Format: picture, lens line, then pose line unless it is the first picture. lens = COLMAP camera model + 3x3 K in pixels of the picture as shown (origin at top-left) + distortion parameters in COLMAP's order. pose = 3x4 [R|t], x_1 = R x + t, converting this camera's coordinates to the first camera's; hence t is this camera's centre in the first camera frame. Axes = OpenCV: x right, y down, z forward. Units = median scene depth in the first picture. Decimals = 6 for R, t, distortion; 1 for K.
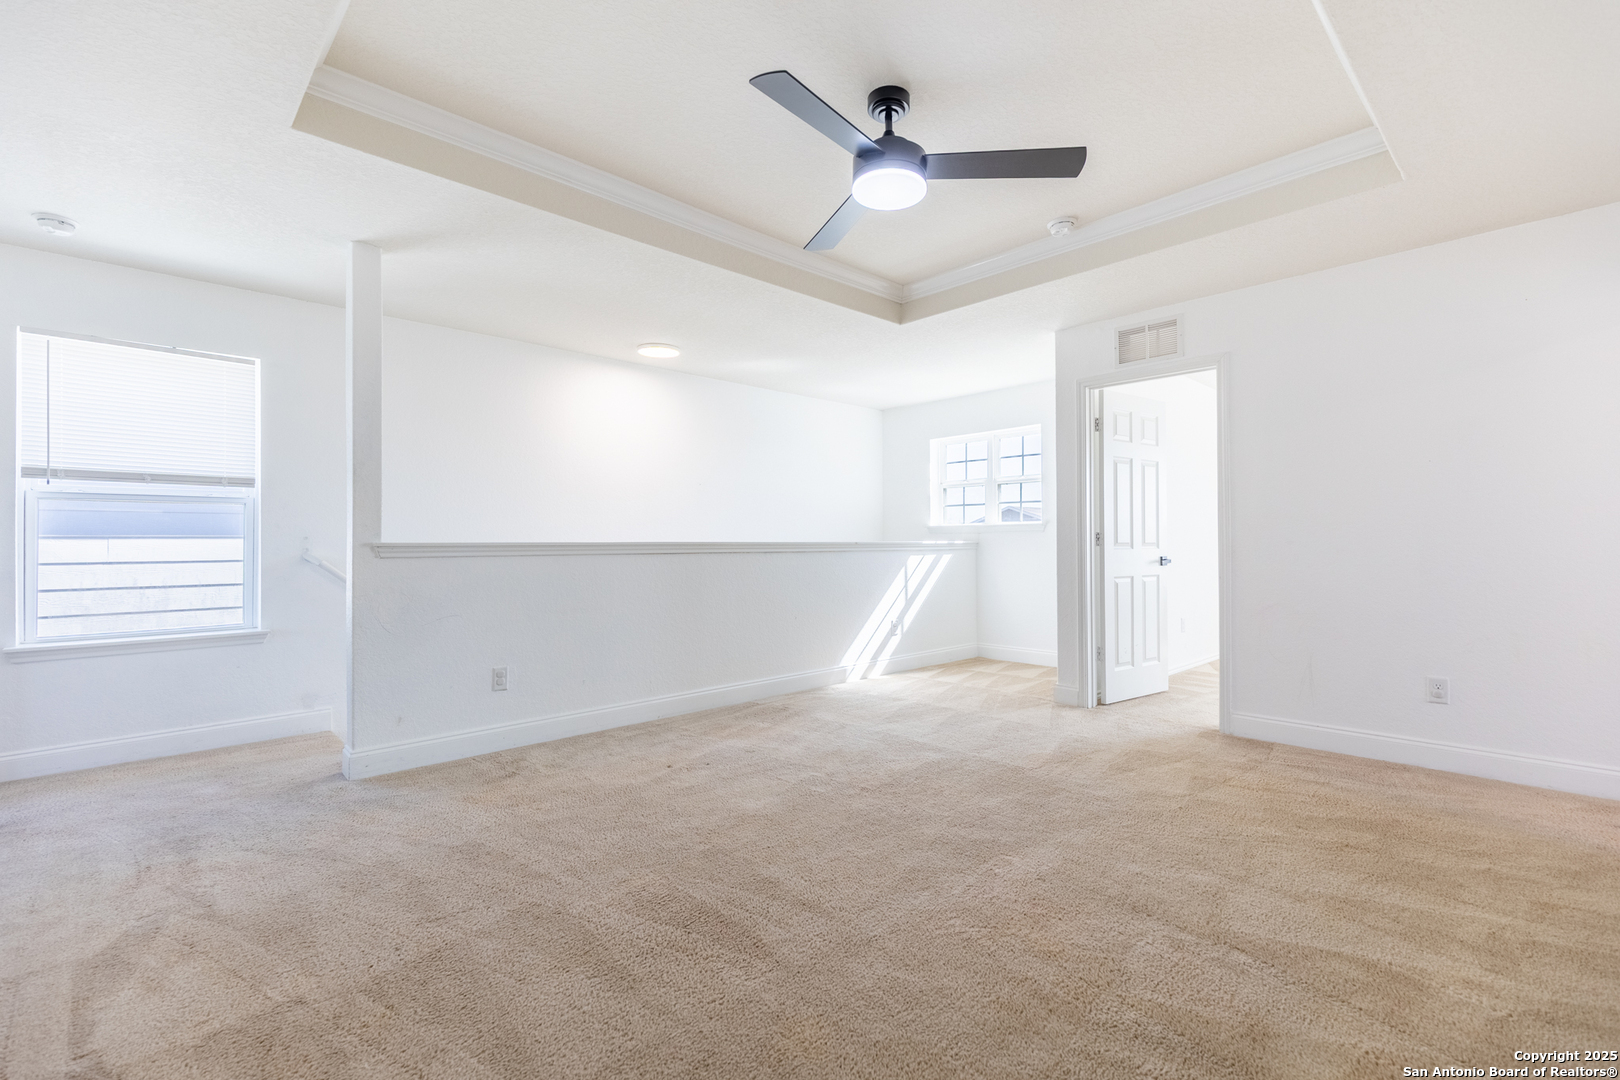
lens RADIAL K [[733.6, 0, 819.3], [0, 733.6, 536.3], [0, 0, 1]] dist [0.001382, -0.000238]
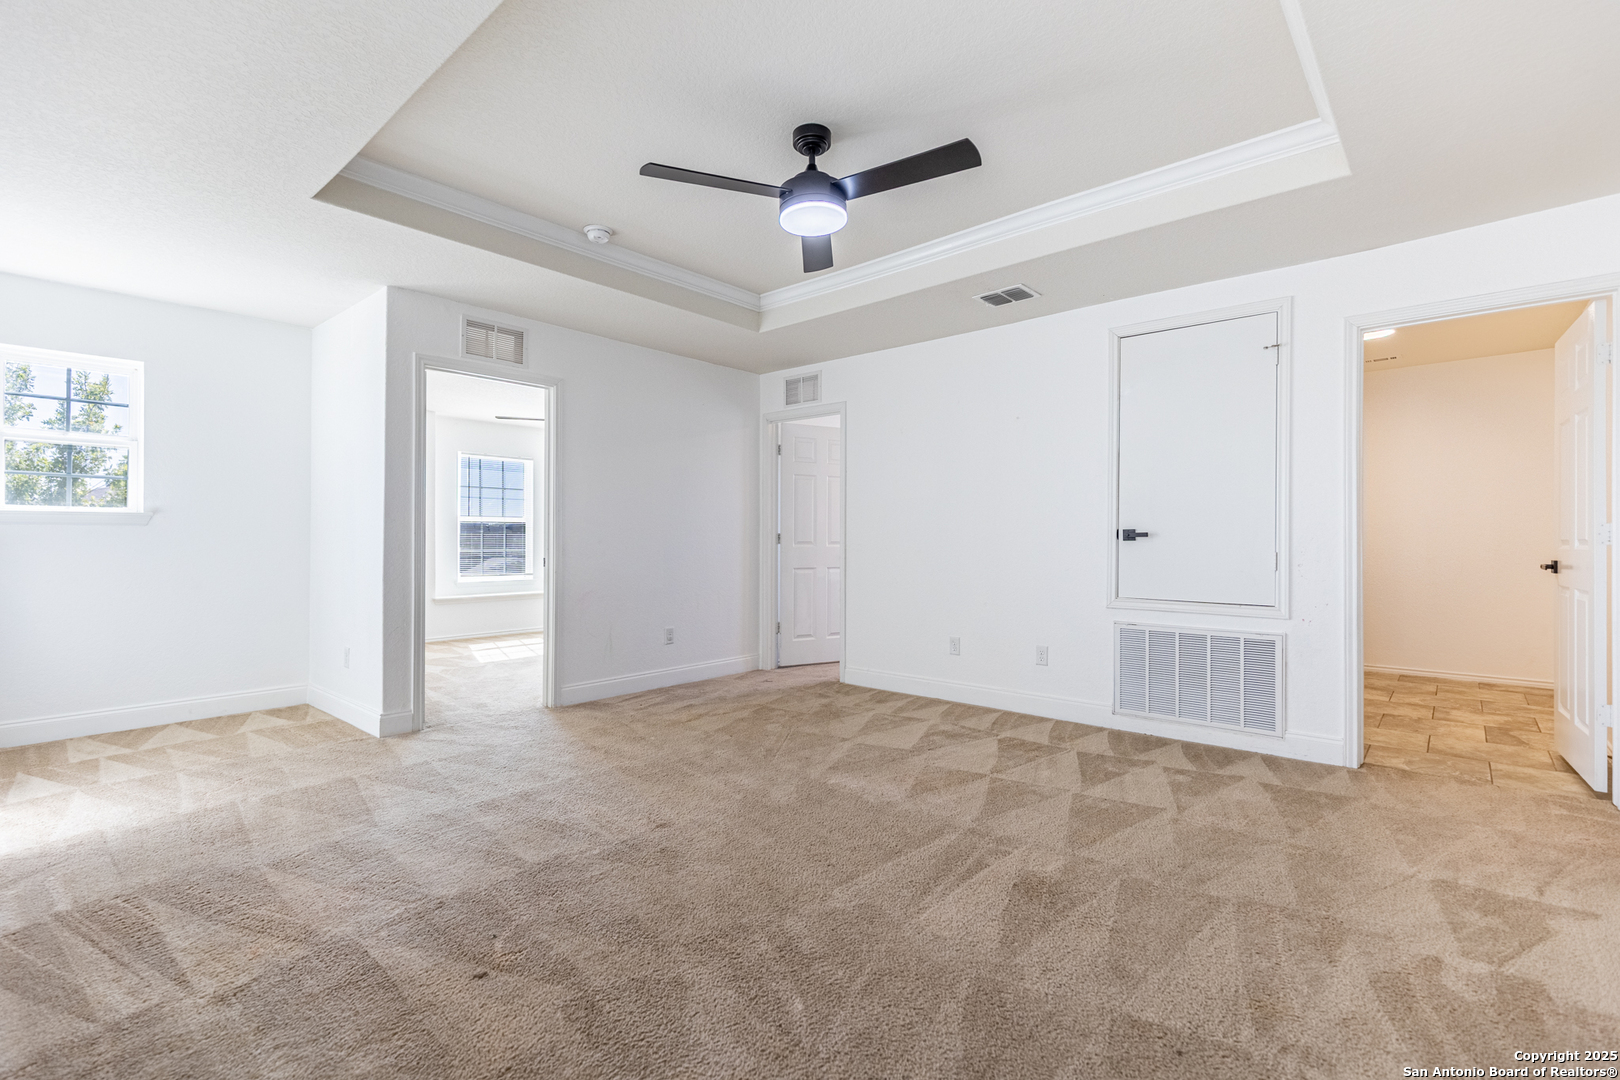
lens RADIAL K [[730.1, 0, 810.0], [0, 730.1, 540.0], [0, 0, 1]] dist [0.001049, 0.000074]
pose [[-0.071330, 0.007028, 0.997428, -0.676477], [0.002816, 0.999973, -0.006844, 0.016470], [-0.997449, 0.002321, -0.071348, 0.752961]]
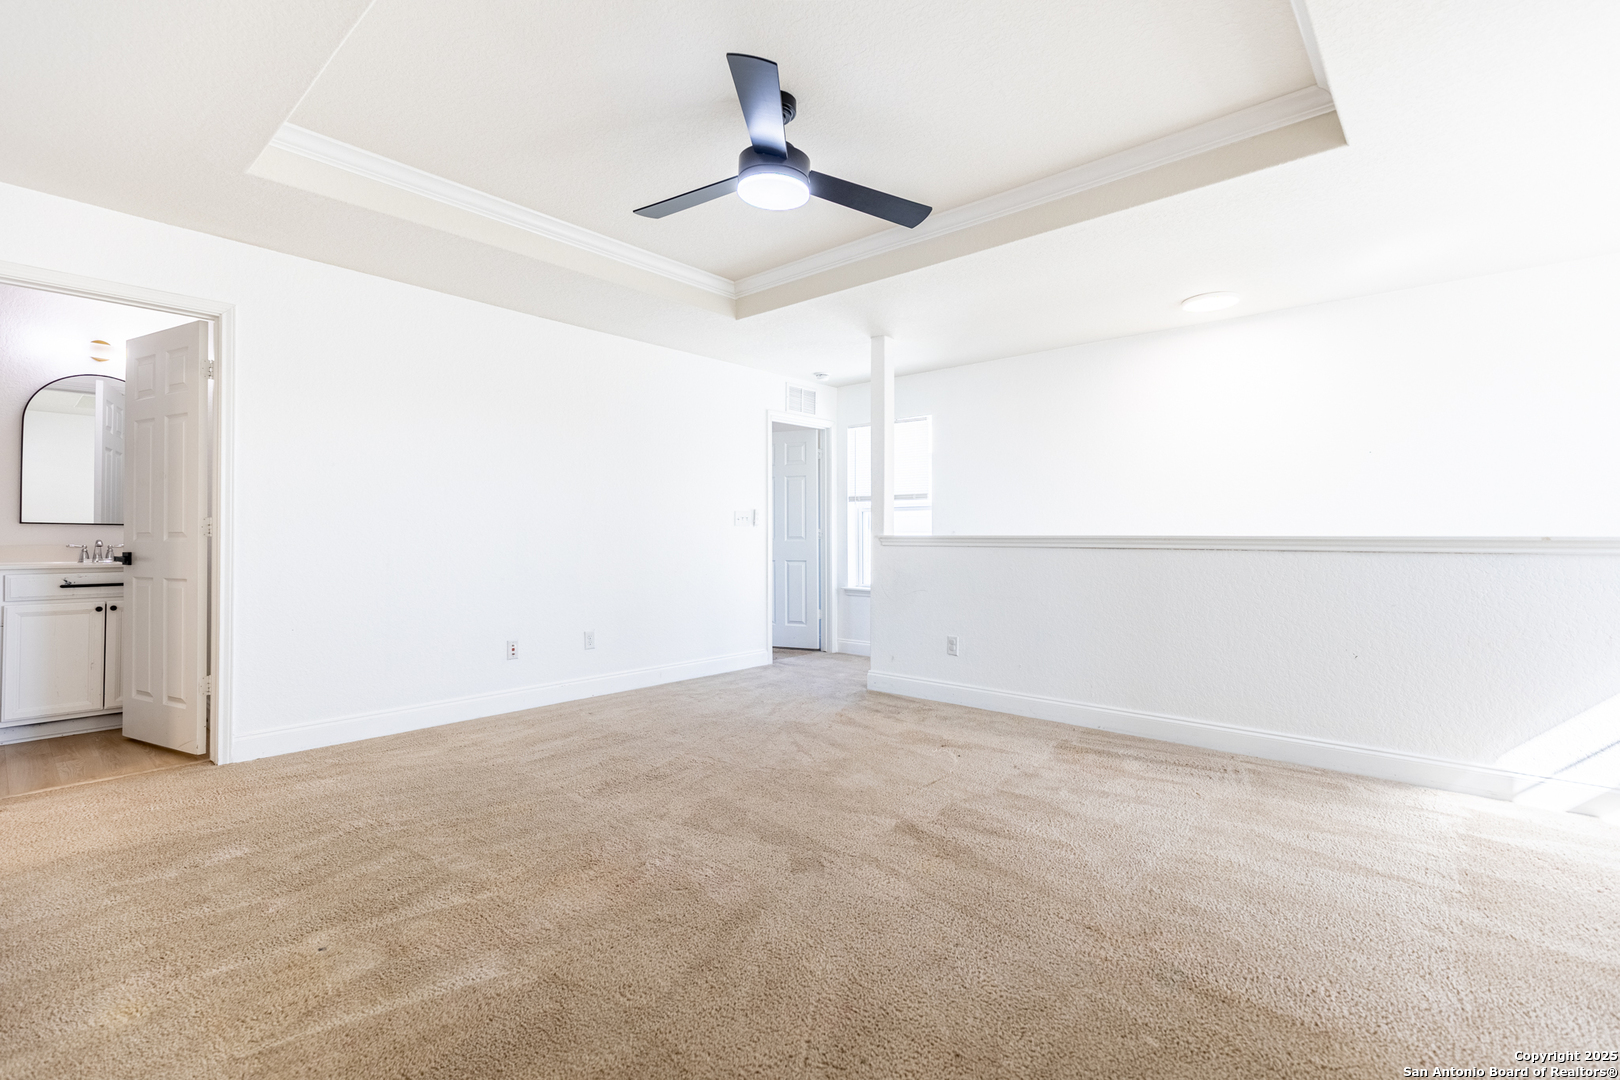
lens RADIAL K [[733.6, 0, 819.3], [0, 733.6, 536.3], [0, 0, 1]] dist [0.001382, -0.000238]
pose [[0.074556, 0.003691, -0.997210, 0.775185], [0.004802, 0.999980, 0.004060, 0.004001], [0.997205, -0.005092, 0.074537, 0.682559]]
